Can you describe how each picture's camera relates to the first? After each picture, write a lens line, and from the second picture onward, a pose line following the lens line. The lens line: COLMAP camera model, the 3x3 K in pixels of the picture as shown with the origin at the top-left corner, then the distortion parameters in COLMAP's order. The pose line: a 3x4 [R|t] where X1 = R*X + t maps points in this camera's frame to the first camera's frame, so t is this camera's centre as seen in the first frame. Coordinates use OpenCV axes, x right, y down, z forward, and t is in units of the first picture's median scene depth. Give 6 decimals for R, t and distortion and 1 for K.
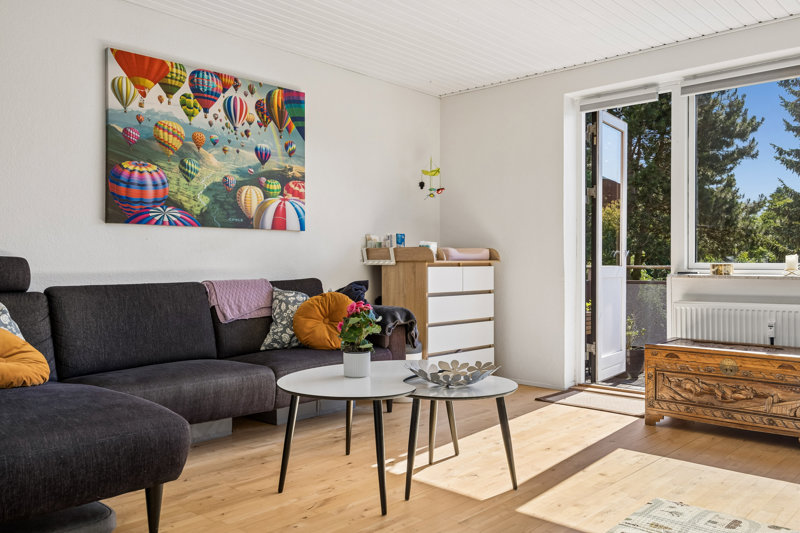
lens RADIAL K [[671.9, 0, 402.7], [0, 671.9, 264.8], [0, 0, 1]] dist [0.013163, -0.008725]
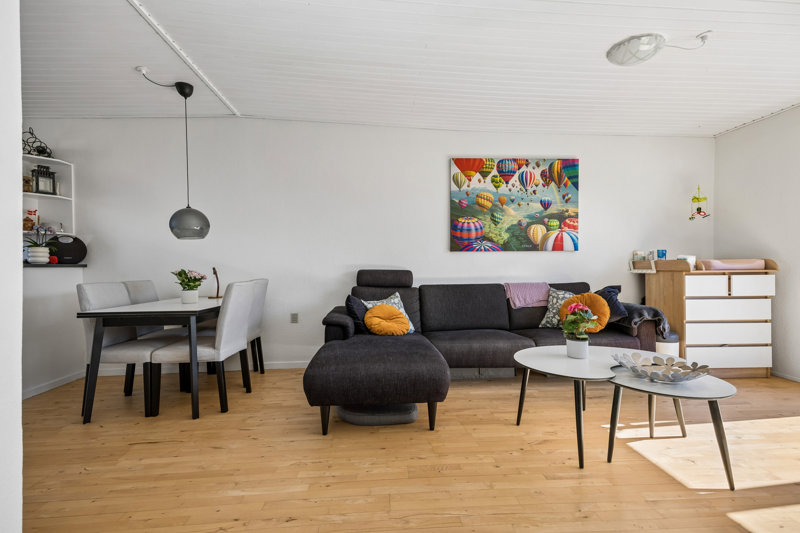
lens RADIAL K [[357.3, 0, 395.6], [0, 357.3, 270.6], [0, 0, 1]] dist [0.032408, -0.002704]
pose [[0.730969, 0.001105, -0.682410, 0.127279], [0.004173, 0.999973, 0.006090, -0.014945], [0.682398, -0.007299, 0.730945, 0.152840]]
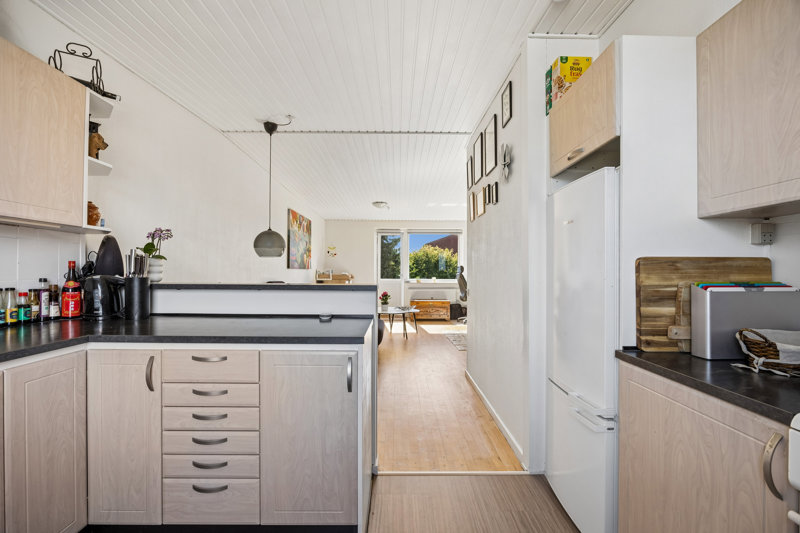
lens RADIAL K [[357.3, 0, 398.5], [0, 357.3, 267.3], [0, 0, 1]] dist [0.032408, -0.002704]
pose [[0.712643, 0.011112, 0.701439, -1.134924], [-0.003078, 0.999914, -0.012713, -0.047843], [-0.701520, 0.006901, 0.712616, -0.420443]]
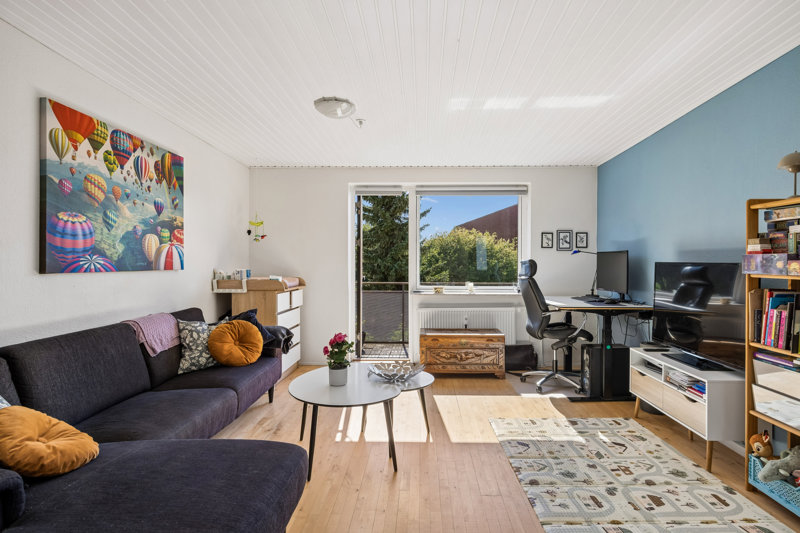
lens RADIAL K [[437.5, 0, 414.3], [0, 437.5, 262.7], [0, 0, 1]] dist [0.005006, -0.000880]
pose [[0.729536, 0.001922, 0.683940, -0.459805], [-0.001830, 0.999998, -0.000859, -0.075407], [-0.683940, -0.000625, 0.729538, 0.148086]]
